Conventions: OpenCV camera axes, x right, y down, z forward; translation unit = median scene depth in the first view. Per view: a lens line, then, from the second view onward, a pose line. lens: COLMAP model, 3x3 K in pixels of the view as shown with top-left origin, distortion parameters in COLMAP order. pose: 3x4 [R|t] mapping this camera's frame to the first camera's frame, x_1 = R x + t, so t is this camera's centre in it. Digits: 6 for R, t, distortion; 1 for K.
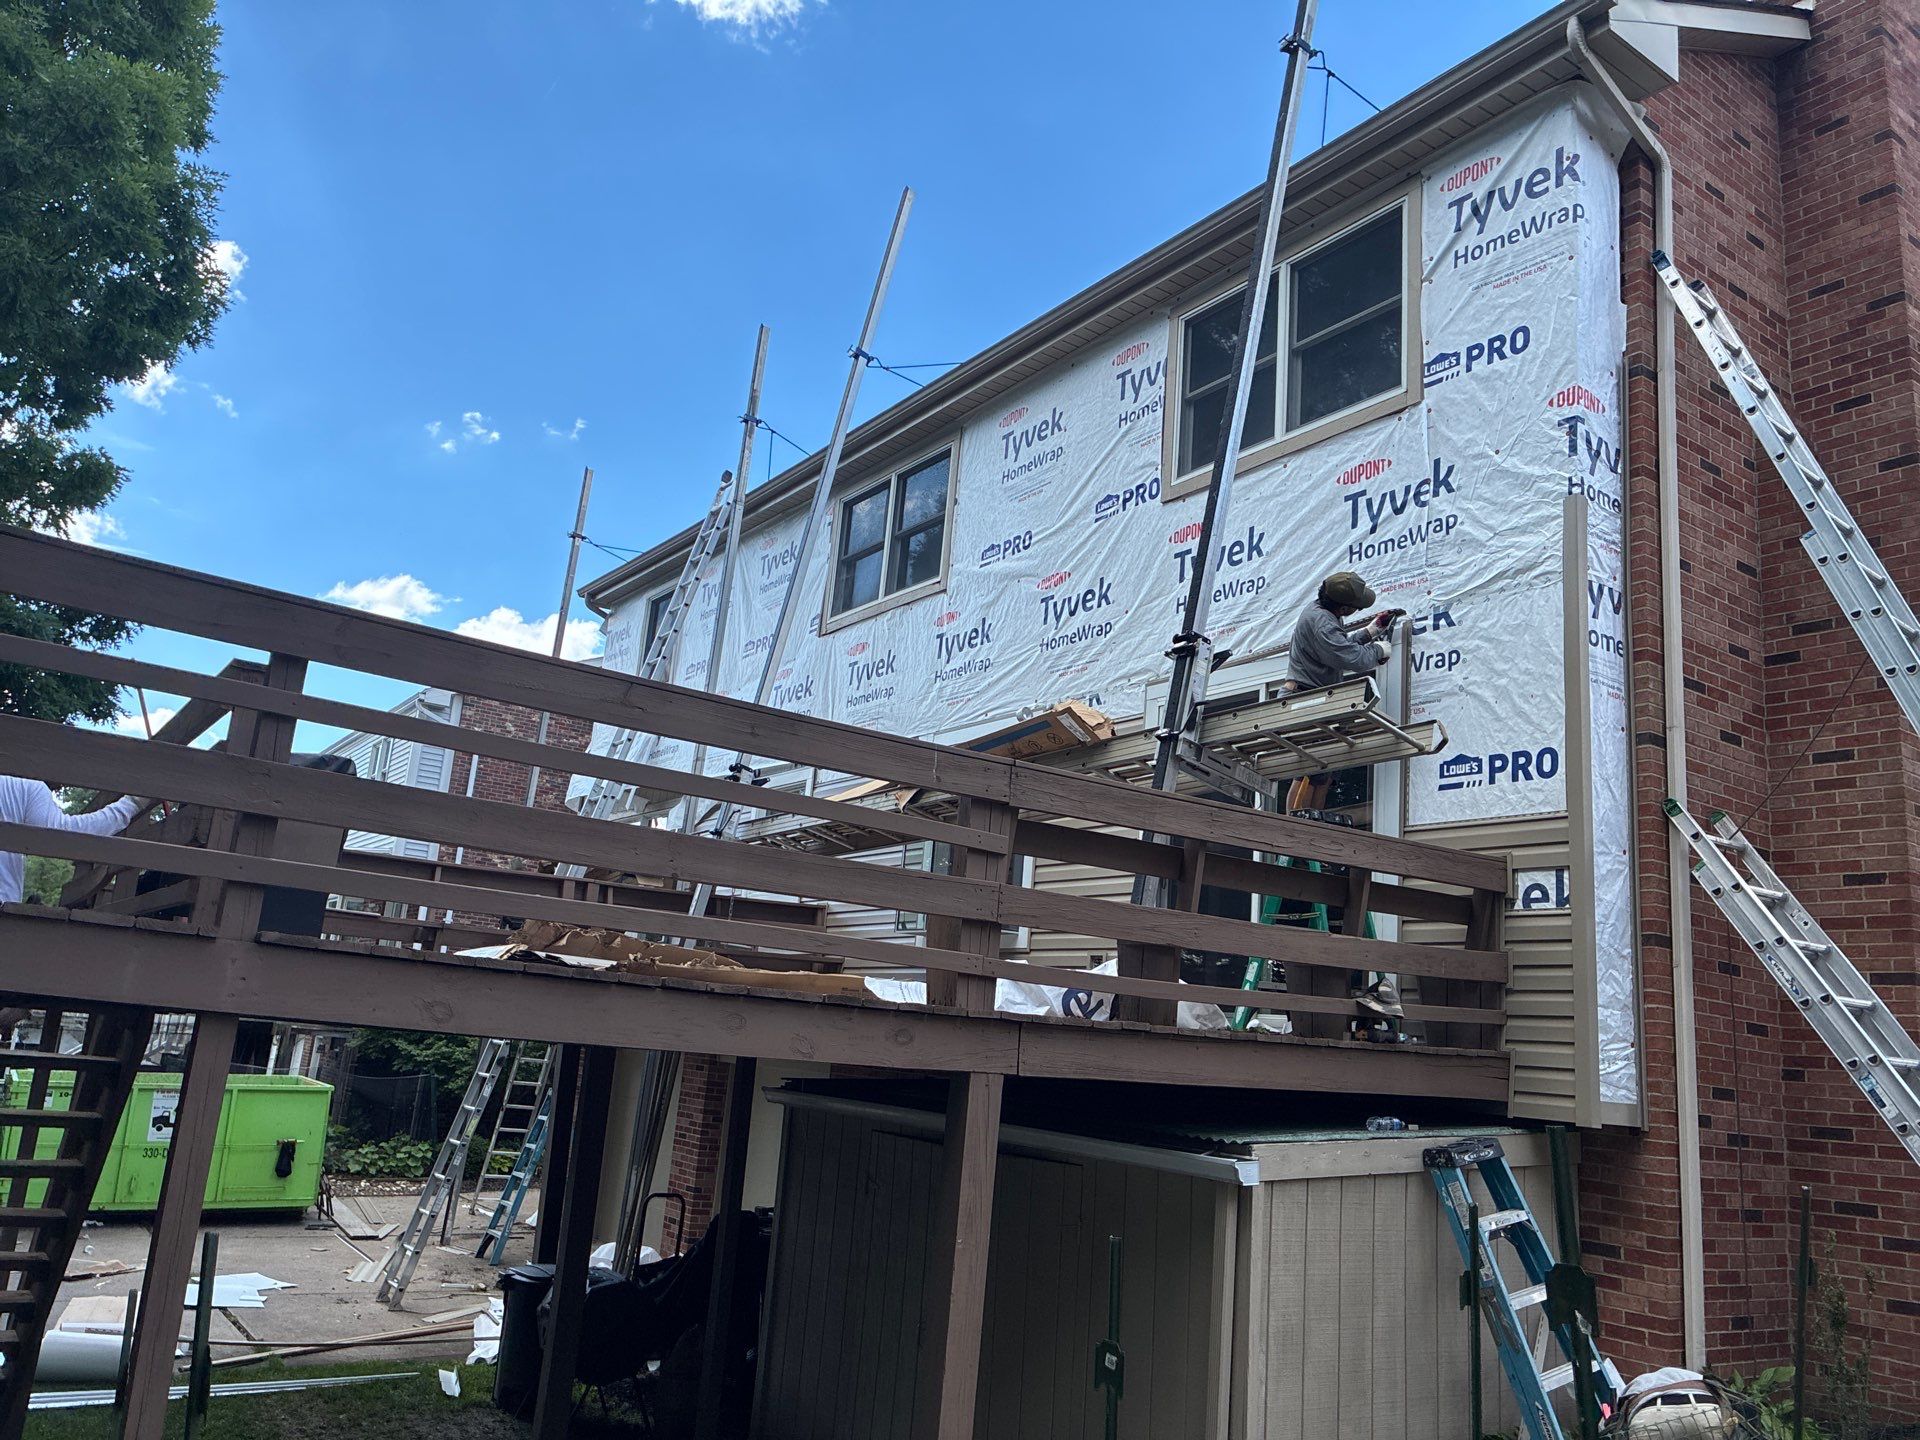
lens RADIAL K [[1448.2, 0, 975.8], [0, 1448.2, 717.4], [0, 0, 1]] dist [0.059697, -0.085441]
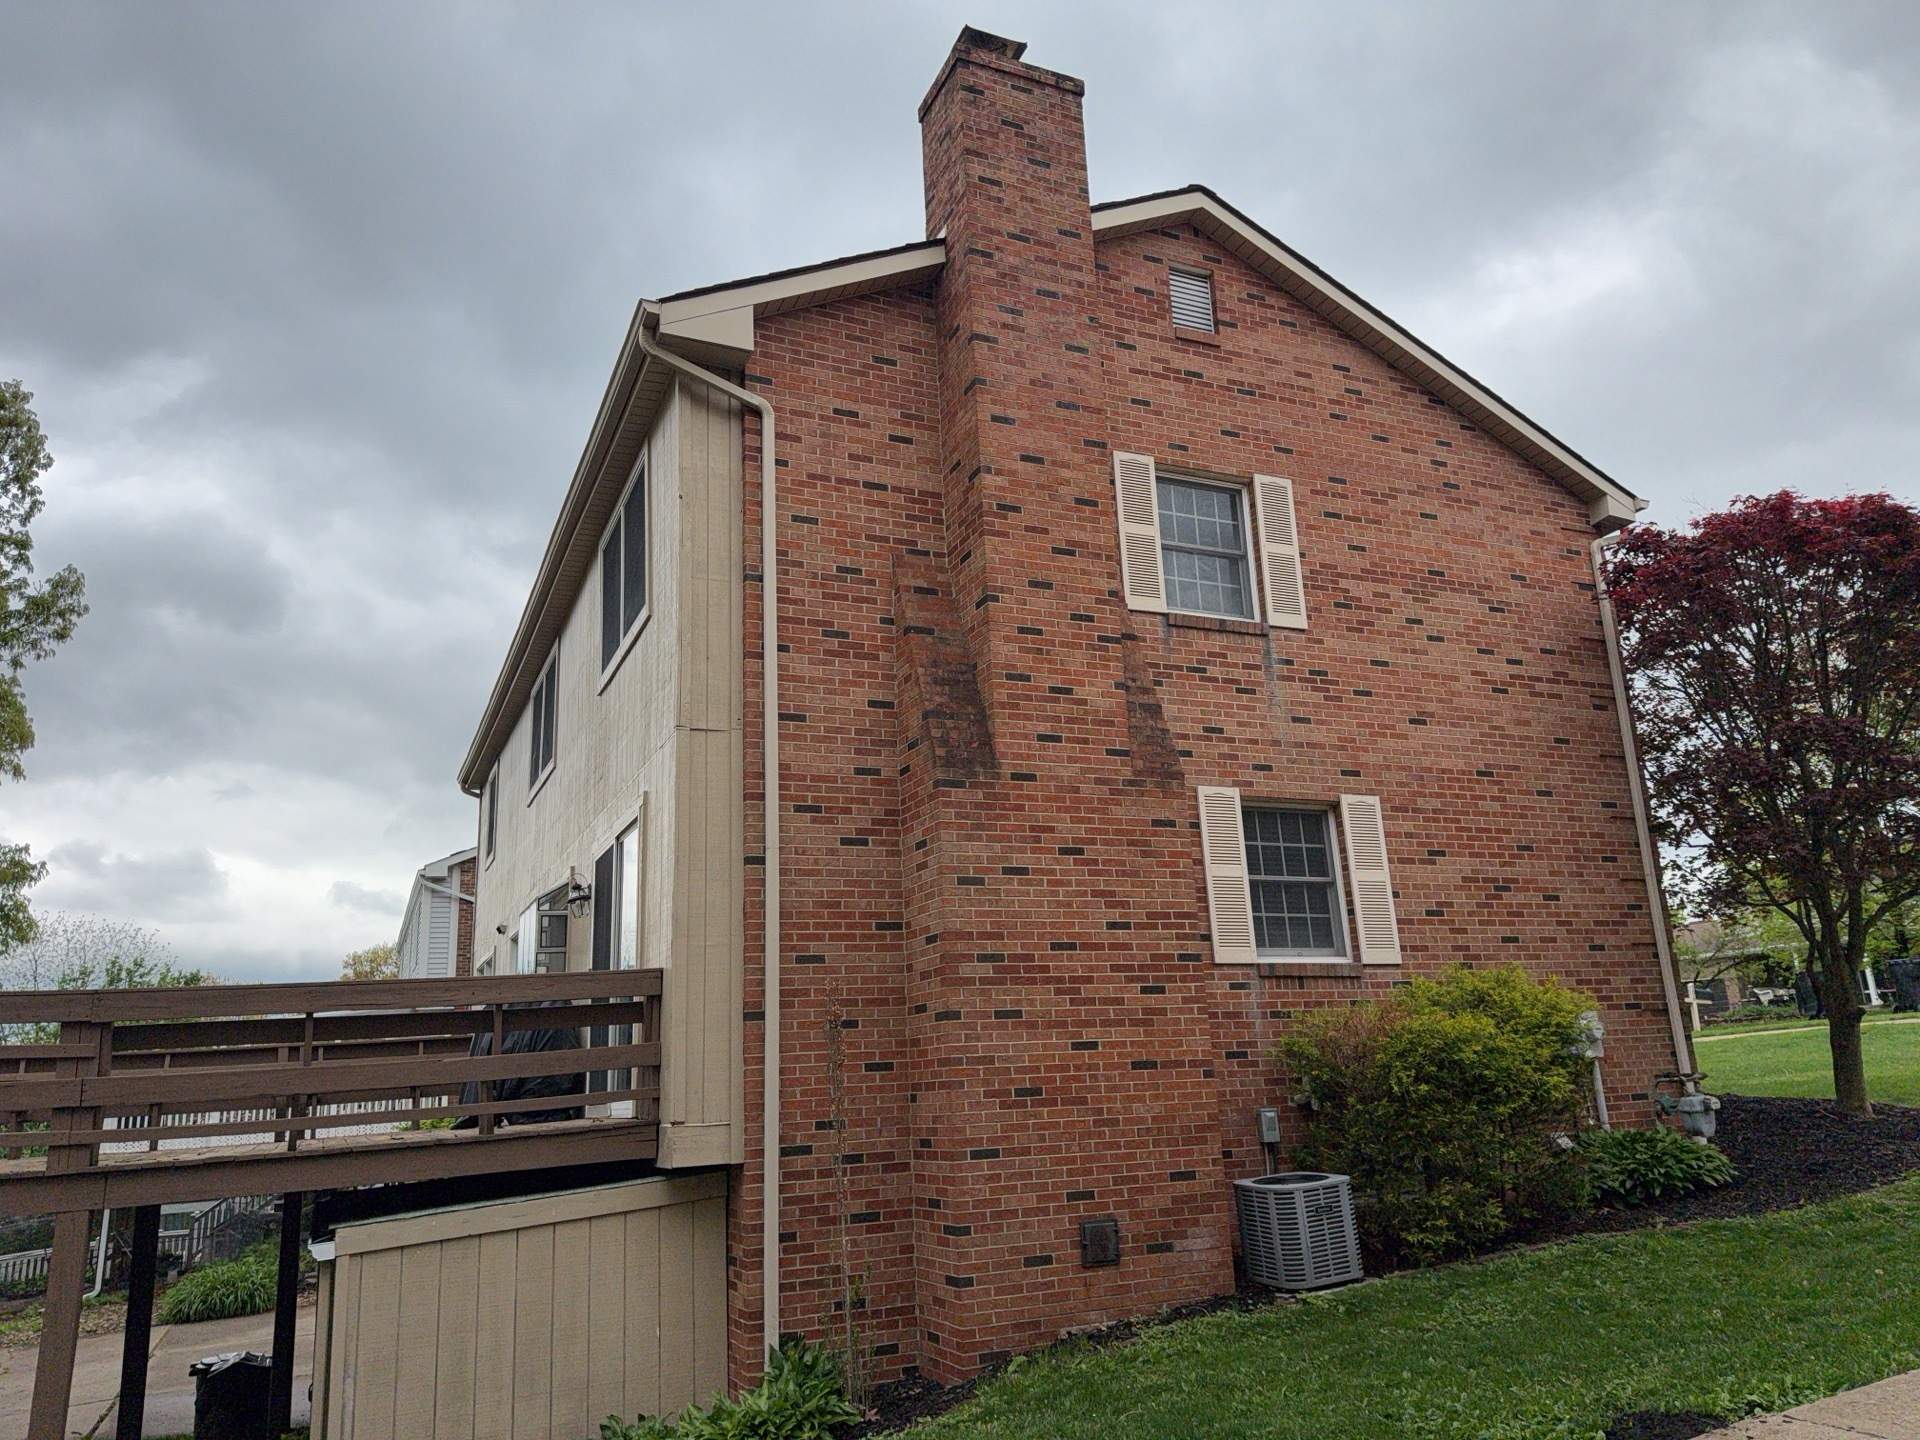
lens RADIAL K [[1315.1, 0, 959.5], [0, 1315.1, 731.4], [0, 0, 1]] dist [0.189216, -0.356500]
pose [[0.973732, -0.177228, -0.142956, 0.764106], [0.171620, 0.983855, -0.050744, -0.006318], [0.149641, 0.024877, 0.988427, -0.147512]]
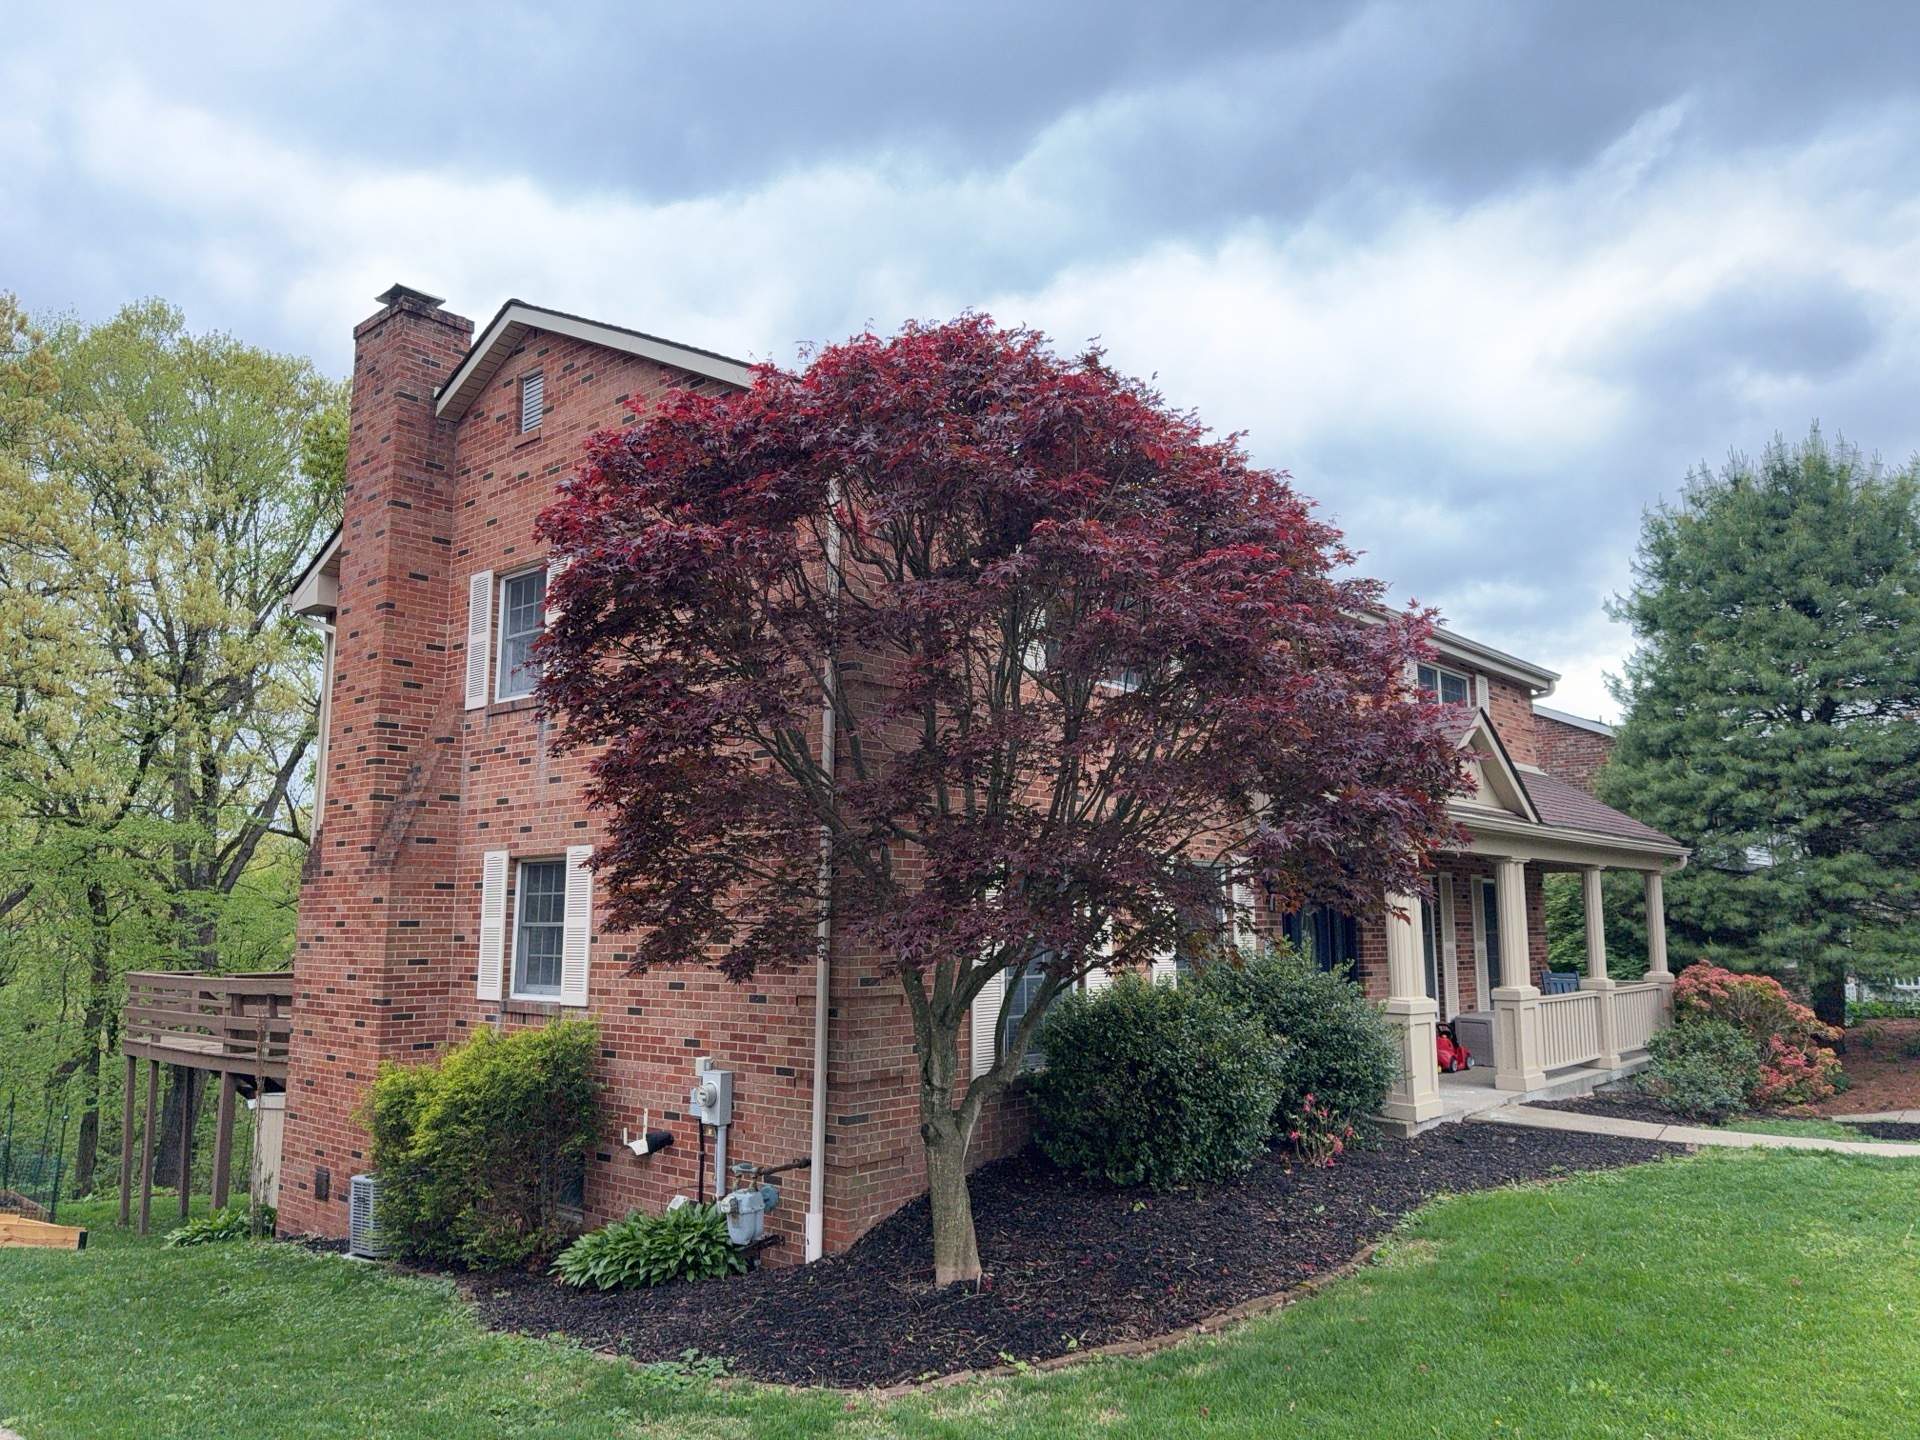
lens RADIAL K [[1332.3, 0, 980.7], [0, 1332.3, 719.4], [0, 0, 1]] dist [0.143211, -0.241252]
pose [[0.233697, -0.223588, -0.946253, 2.486515], [0.240416, 0.956270, -0.166579, 0.278159], [0.942118, -0.188565, 0.277232, 1.300864]]
